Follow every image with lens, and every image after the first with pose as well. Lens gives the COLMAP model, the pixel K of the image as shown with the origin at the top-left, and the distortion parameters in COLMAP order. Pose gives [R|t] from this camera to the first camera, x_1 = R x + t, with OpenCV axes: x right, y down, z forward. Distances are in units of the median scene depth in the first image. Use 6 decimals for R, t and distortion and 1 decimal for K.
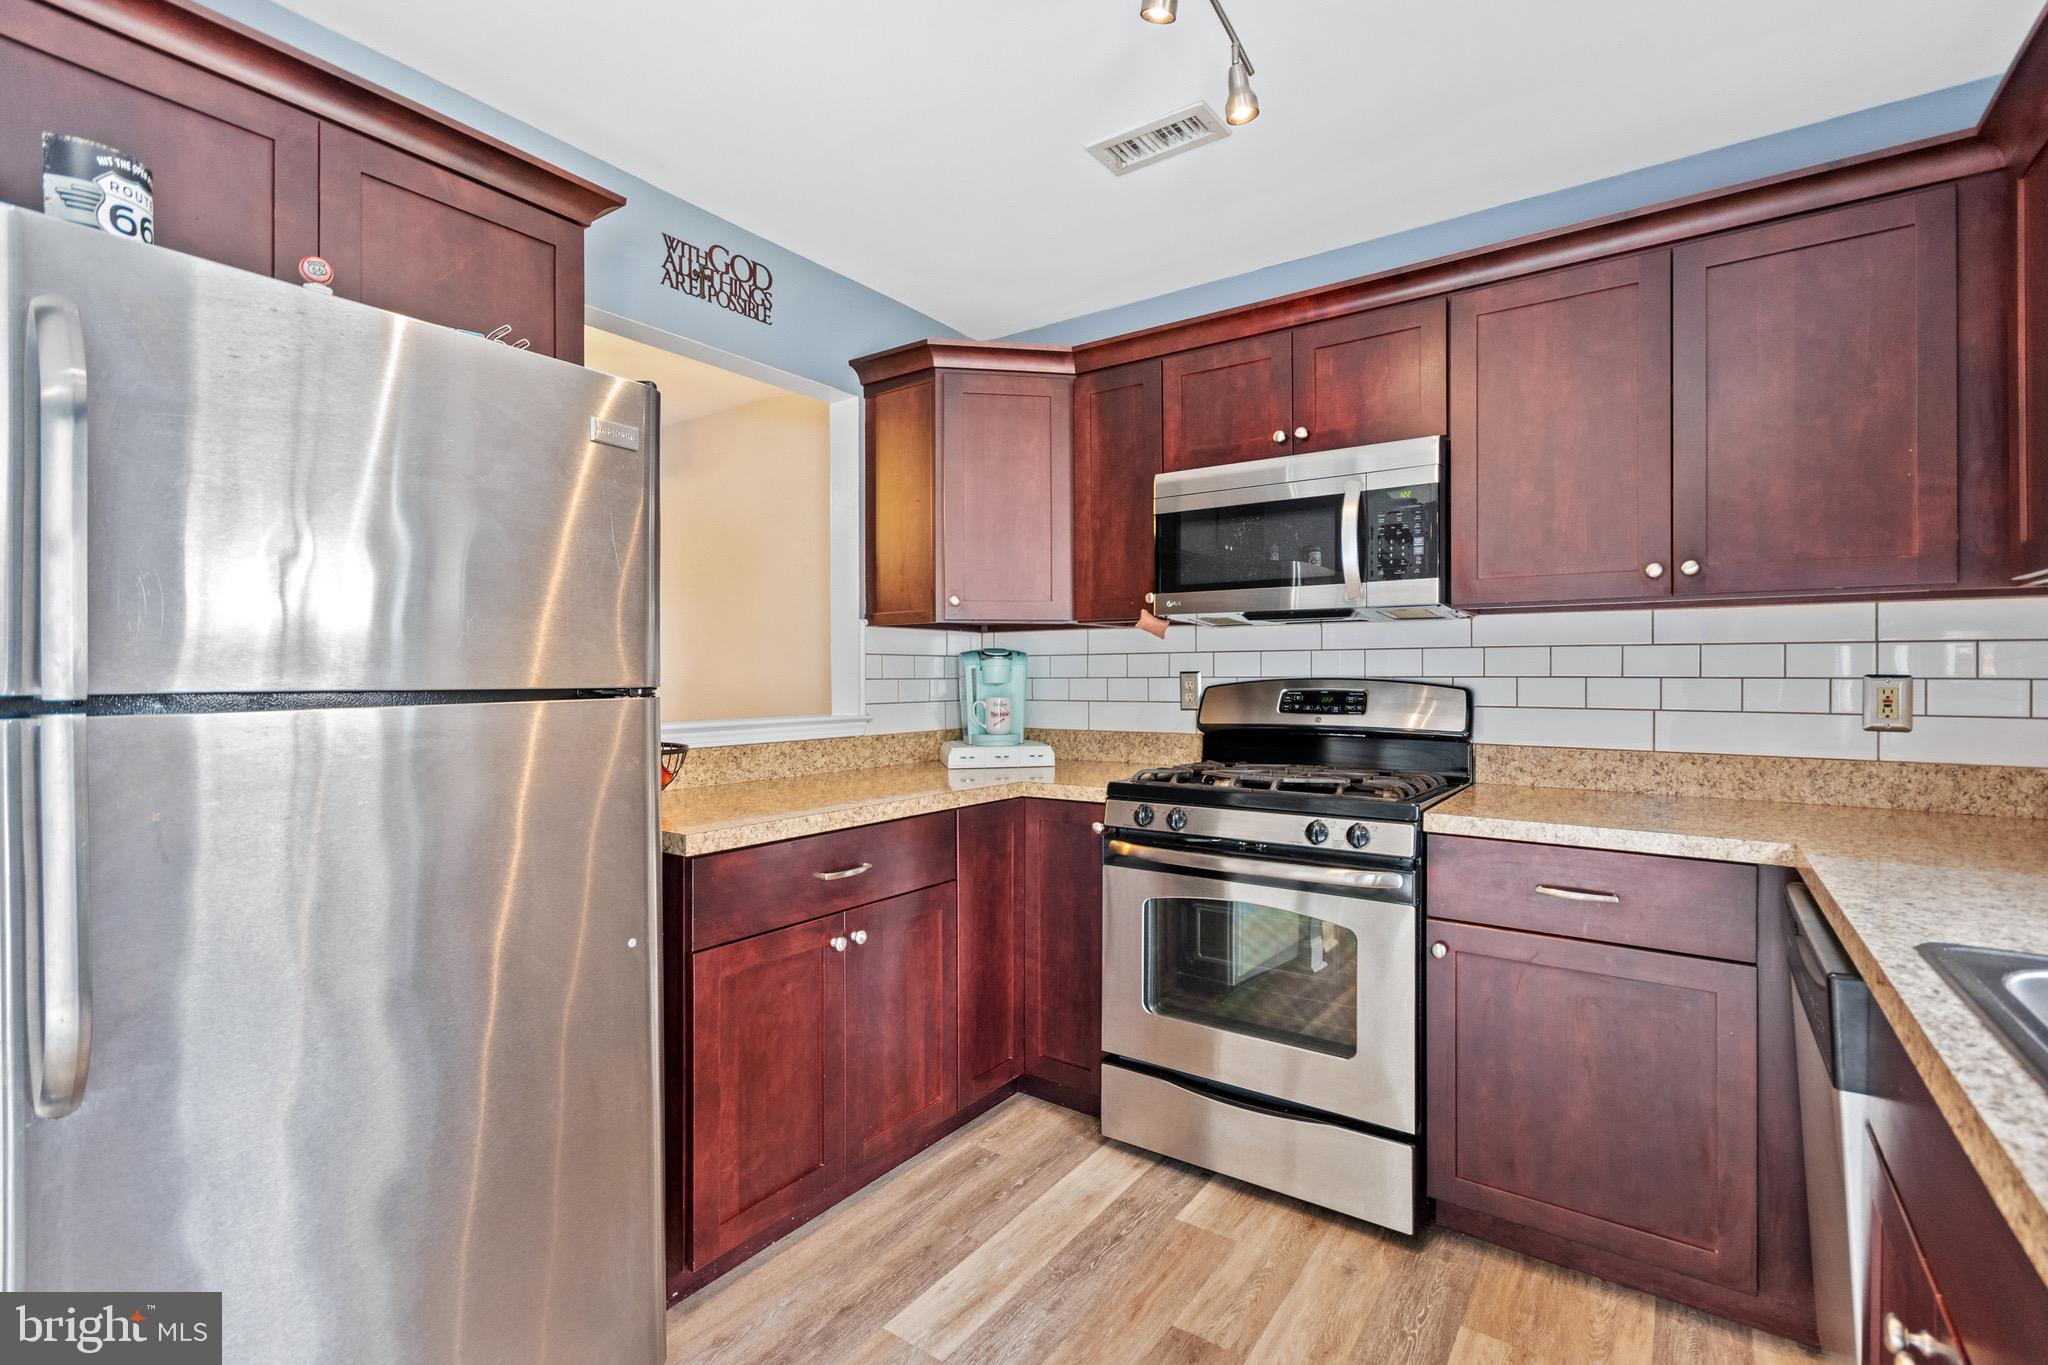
lens RADIAL K [[924.6, 0, 987.2], [0, 924.6, 675.8], [0, 0, 1]] dist [0.009336, -0.001593]
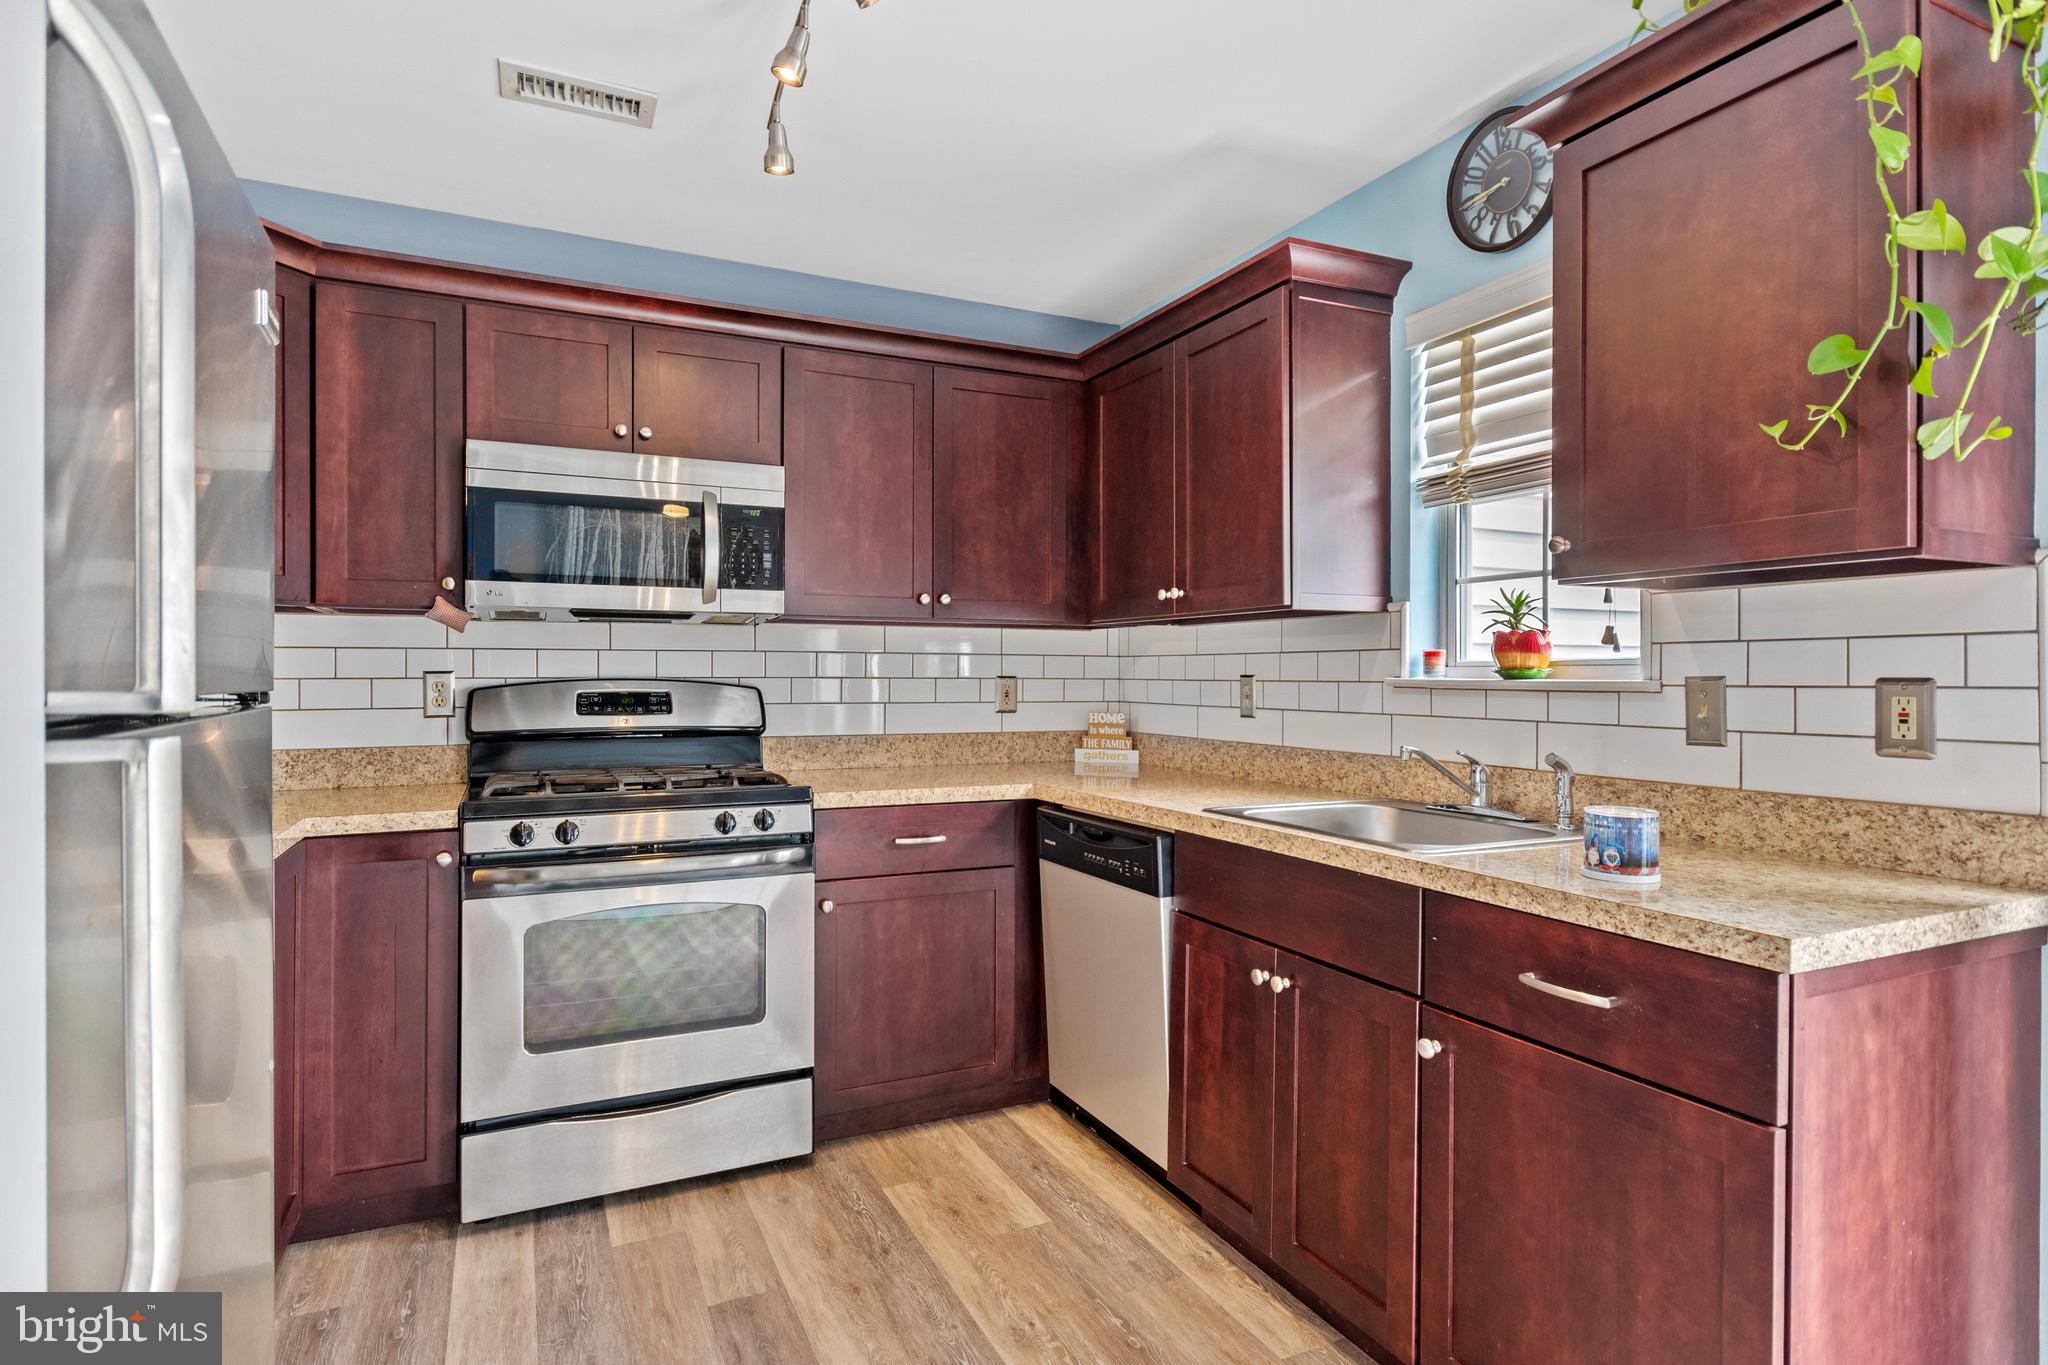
lens RADIAL K [[1108.3, 0, 1015.1], [0, 1108.3, 678.7], [0, 0, 1]] dist [0.004860, -0.004155]
pose [[0.484430, 0.000125, 0.874830, -0.566969], [-0.000714, 1.000000, 0.000252, 0.002150], [-0.874830, -0.000747, 0.484430, 0.084776]]
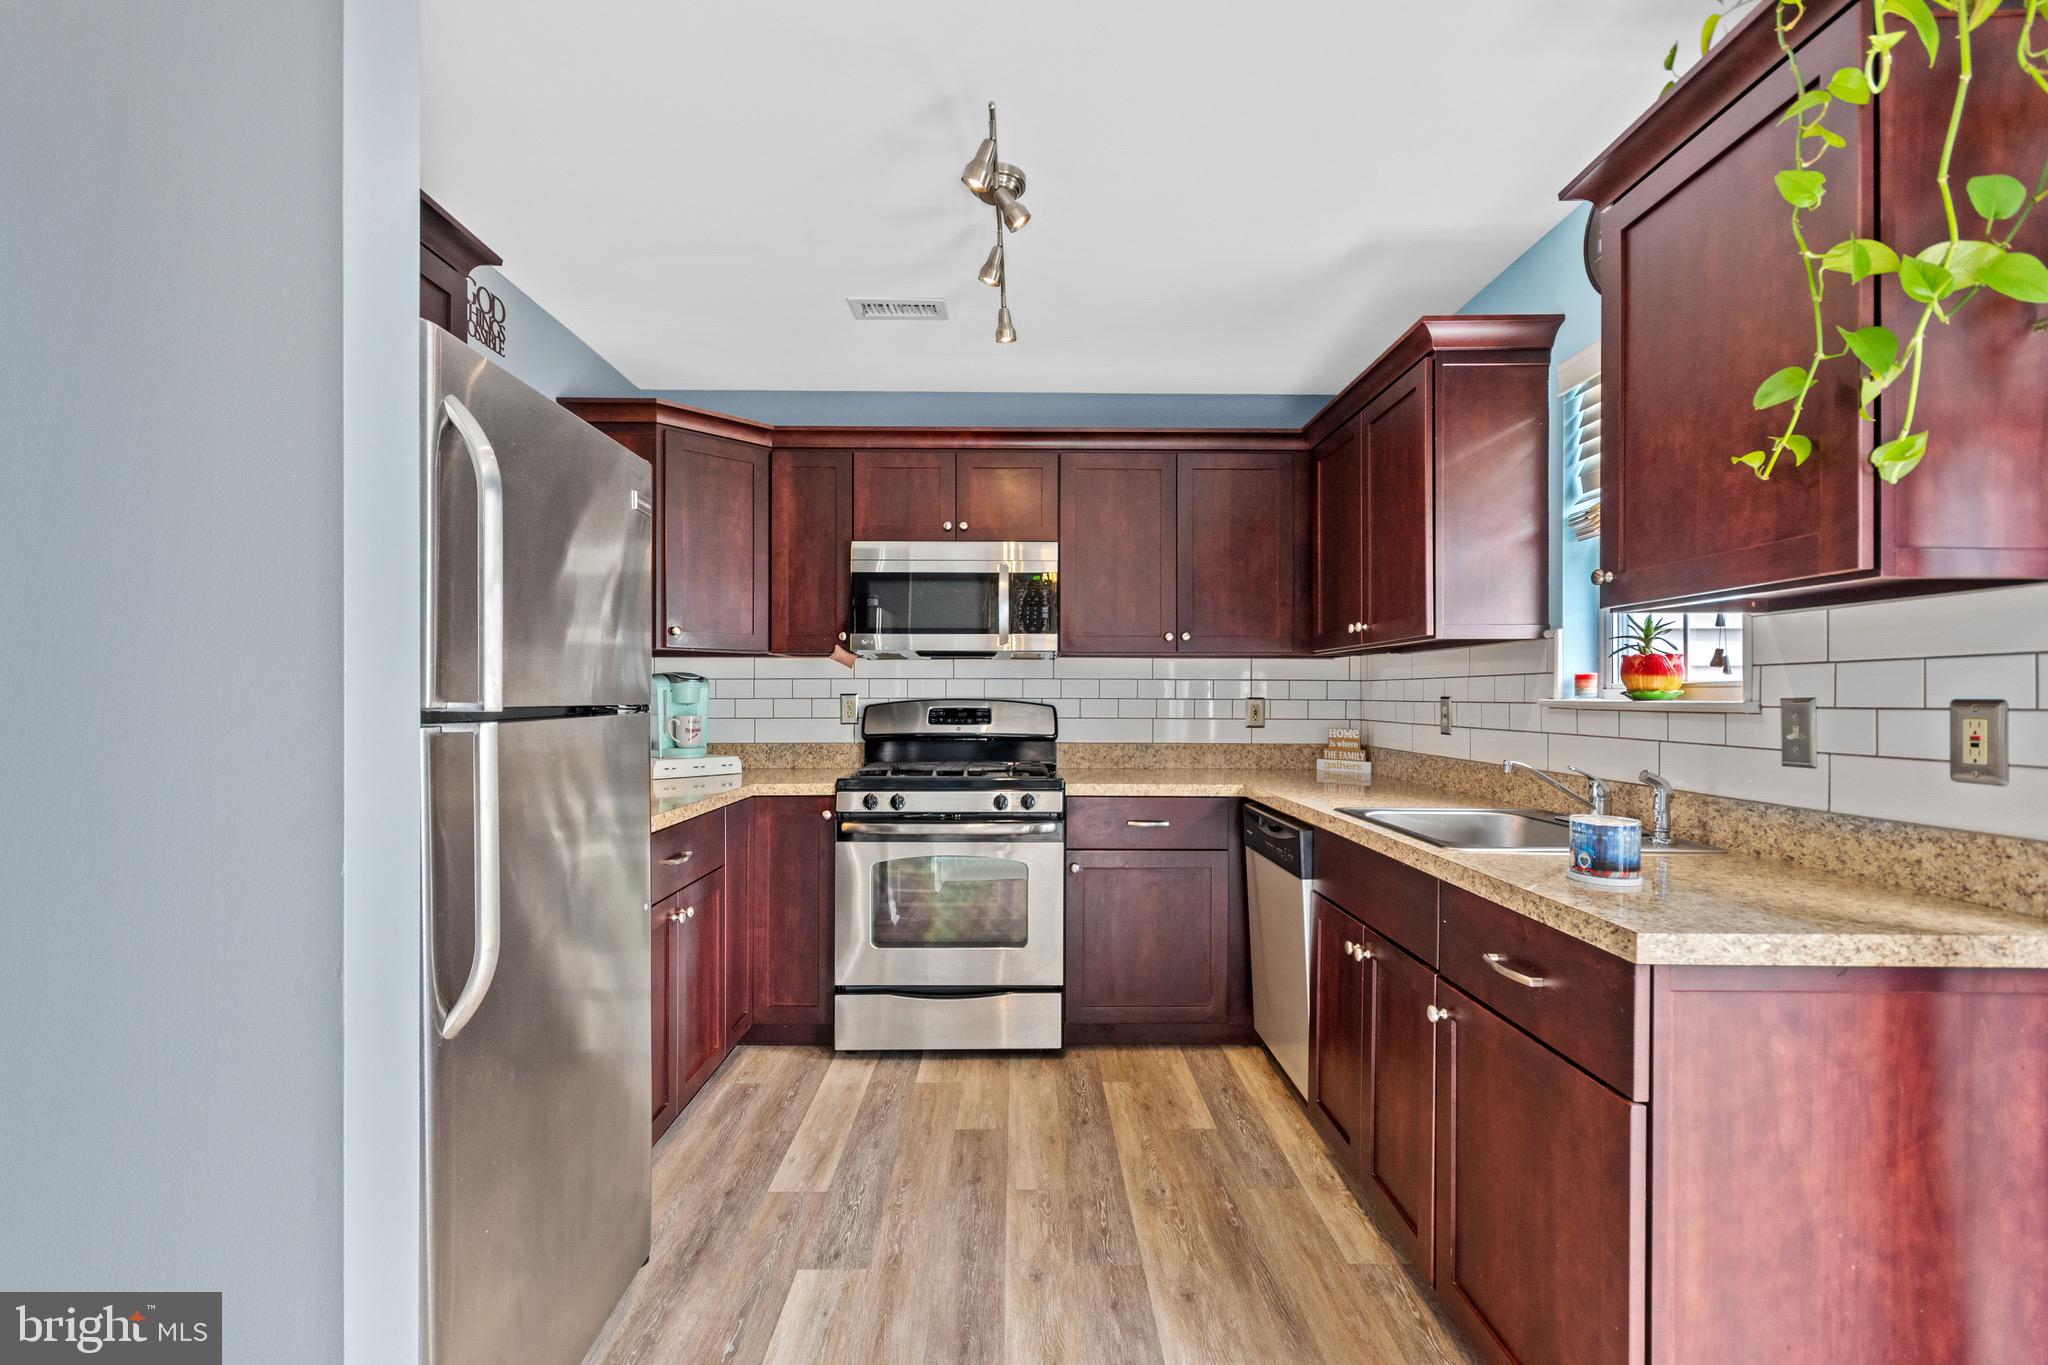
lens RADIAL K [[924.6, 0, 975.5], [0, 924.6, 699.2], [0, 0, 1]] dist [0.009336, -0.001593]
pose [[0.826697, 0.002242, 0.562644, -0.491841], [-0.002855, 0.999996, 0.000209, 0.002866], [-0.562641, -0.001779, 0.826700, -0.202031]]
